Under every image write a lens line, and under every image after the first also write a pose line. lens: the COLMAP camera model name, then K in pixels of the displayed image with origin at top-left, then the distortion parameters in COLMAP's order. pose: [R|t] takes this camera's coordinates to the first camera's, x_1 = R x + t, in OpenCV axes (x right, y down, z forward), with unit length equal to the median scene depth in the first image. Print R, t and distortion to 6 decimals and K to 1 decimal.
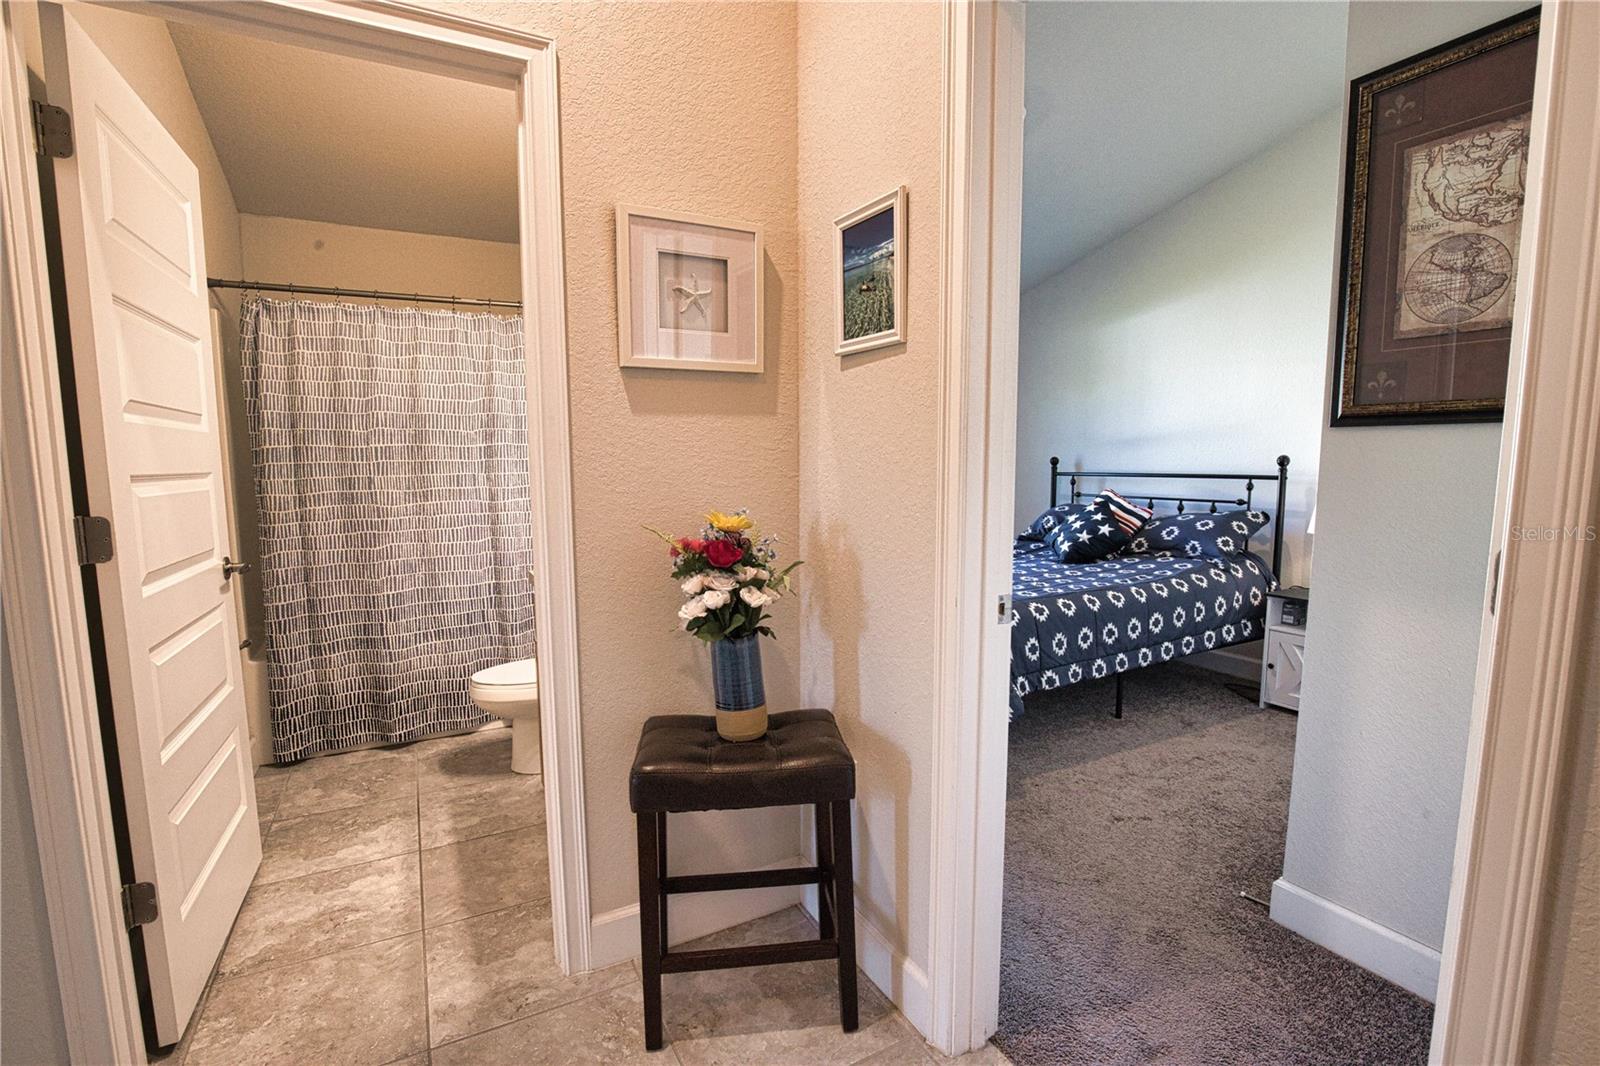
lens RADIAL K [[729.4, 0, 804.5], [0, 729.4, 544.3], [0, 0, 1]] dist [-0.037405, 0.007382]
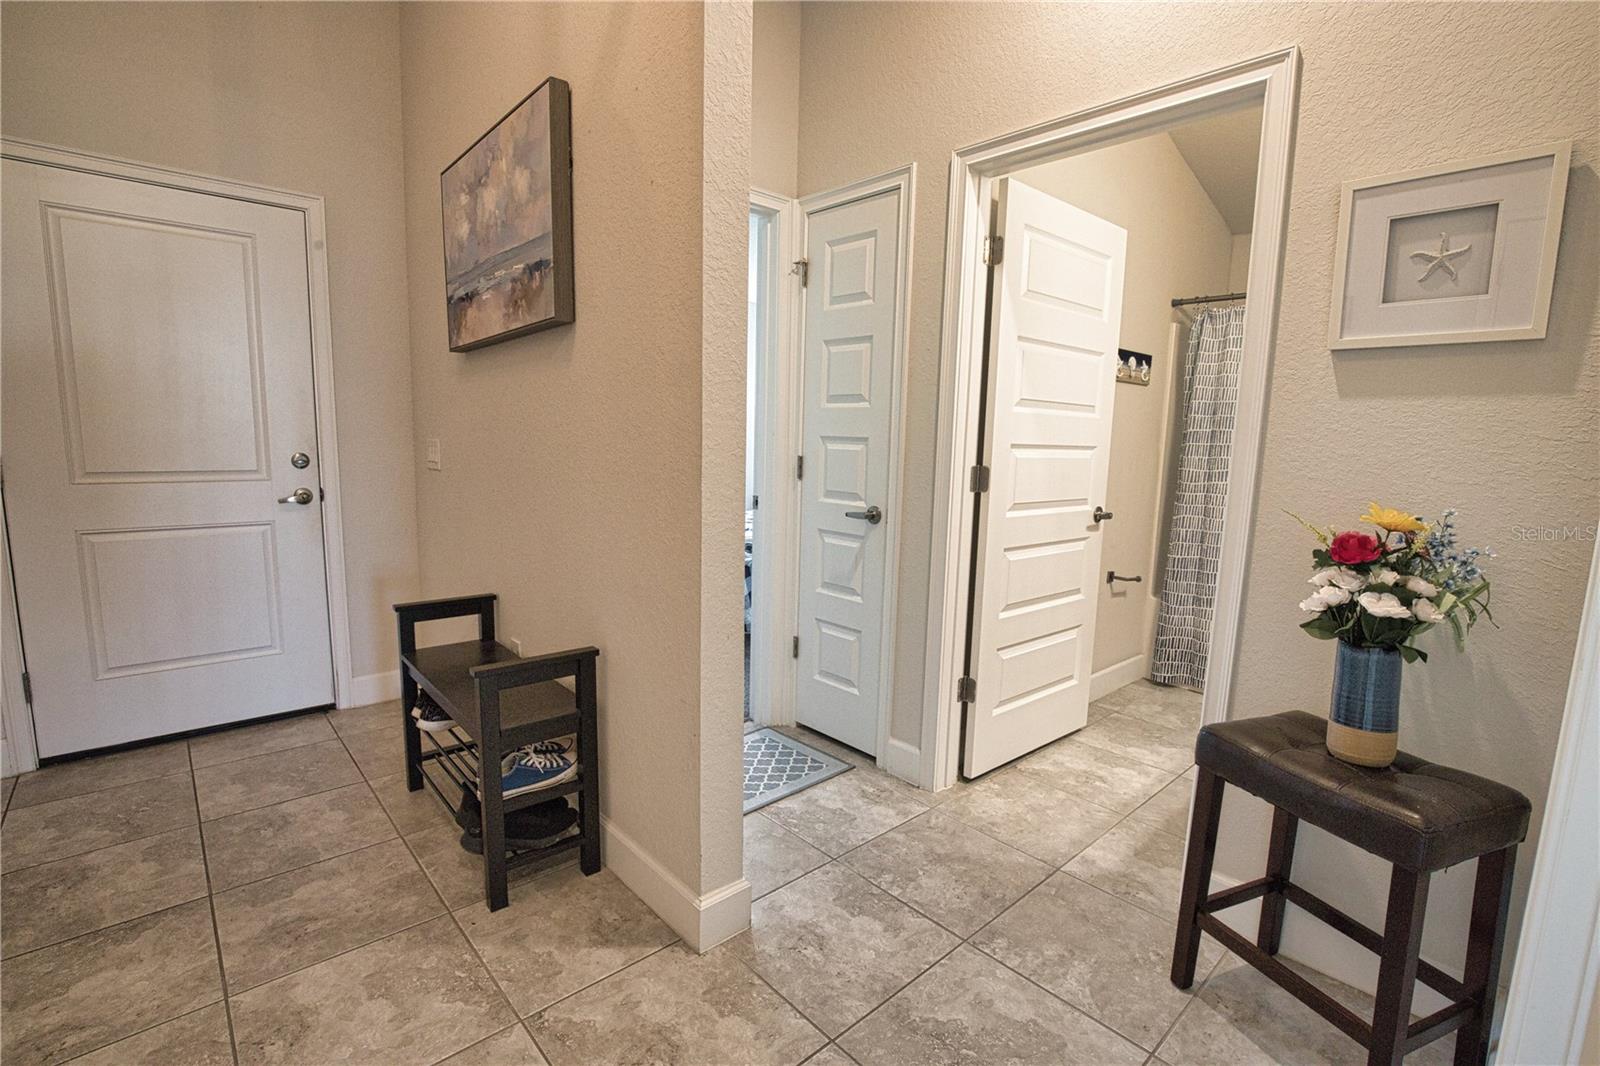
lens RADIAL K [[729.4, 0, 809.8], [0, 729.4, 539.3], [0, 0, 1]] dist [-0.037405, 0.007382]
pose [[0.243924, 0.149402, -0.958217, 0.531681], [-0.138880, 0.983259, 0.117953, -0.010163], [0.959798, 0.104306, 0.260590, 0.100670]]
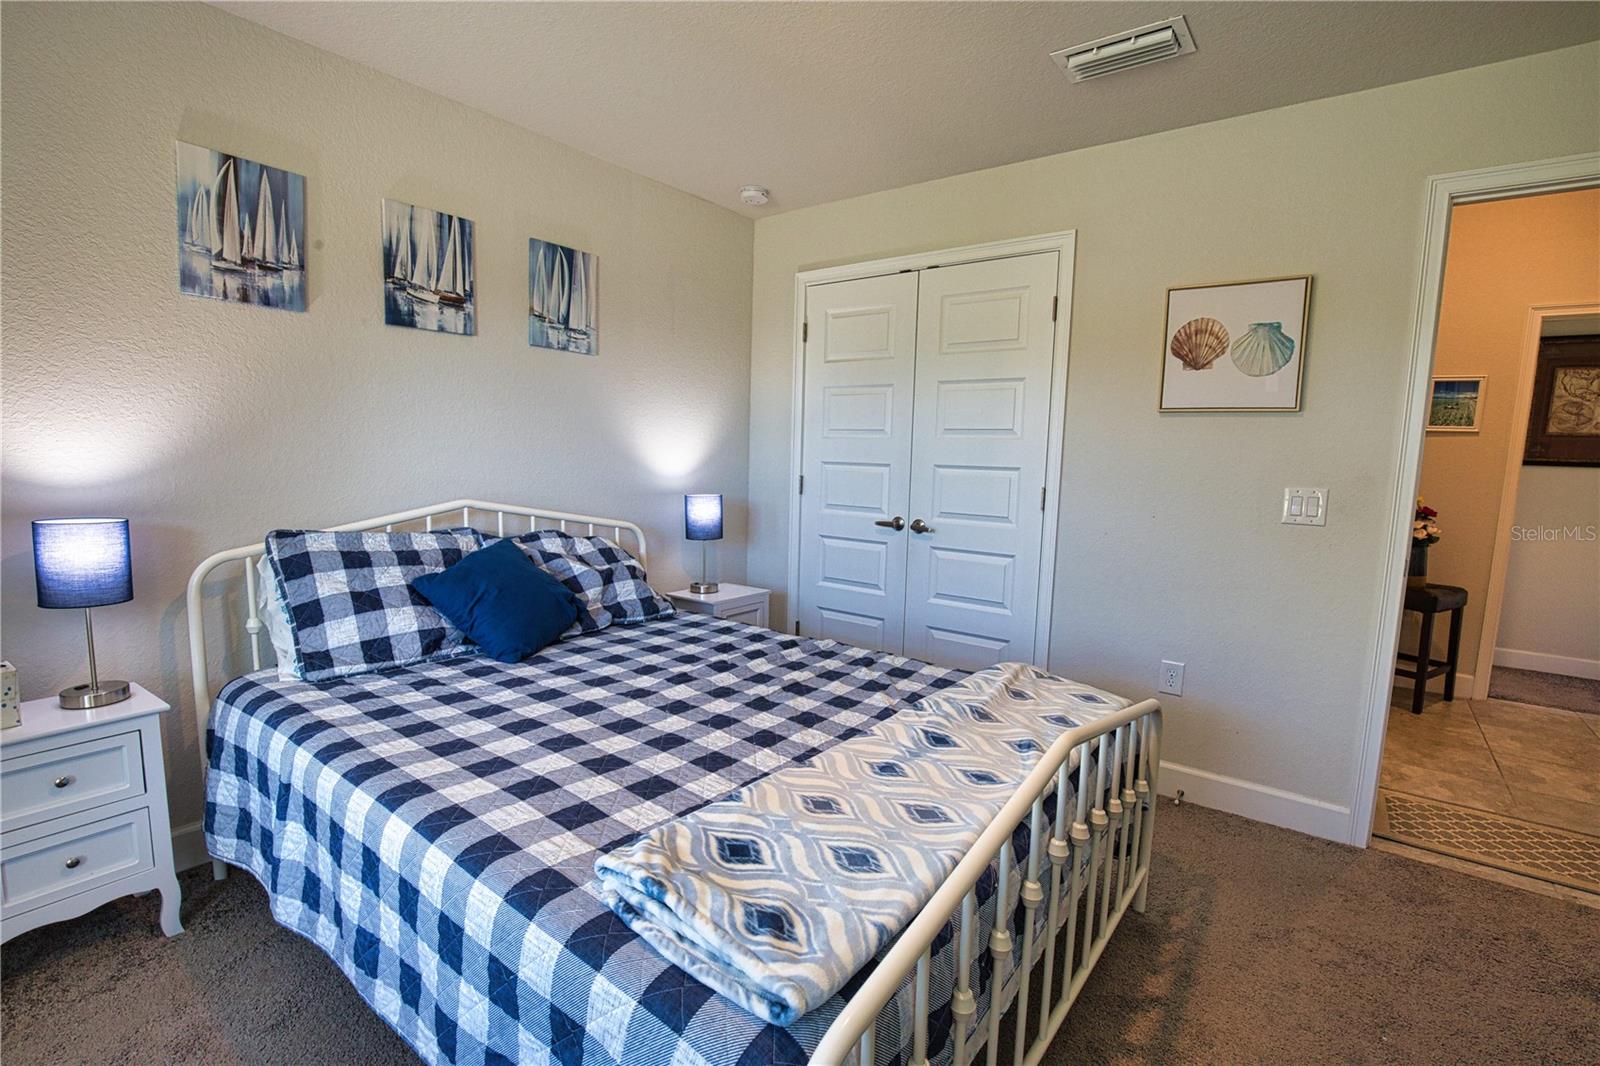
lens RADIAL K [[729.4, 0, 810.2], [0, 729.4, 536.2], [0, 0, 1]] dist [-0.037405, 0.007382]
pose [[0.917347, -0.012865, 0.397880, -2.786519], [0.009722, 0.999904, 0.009916, 0.047386], [-0.397969, -0.005229, 0.917384, -0.361376]]
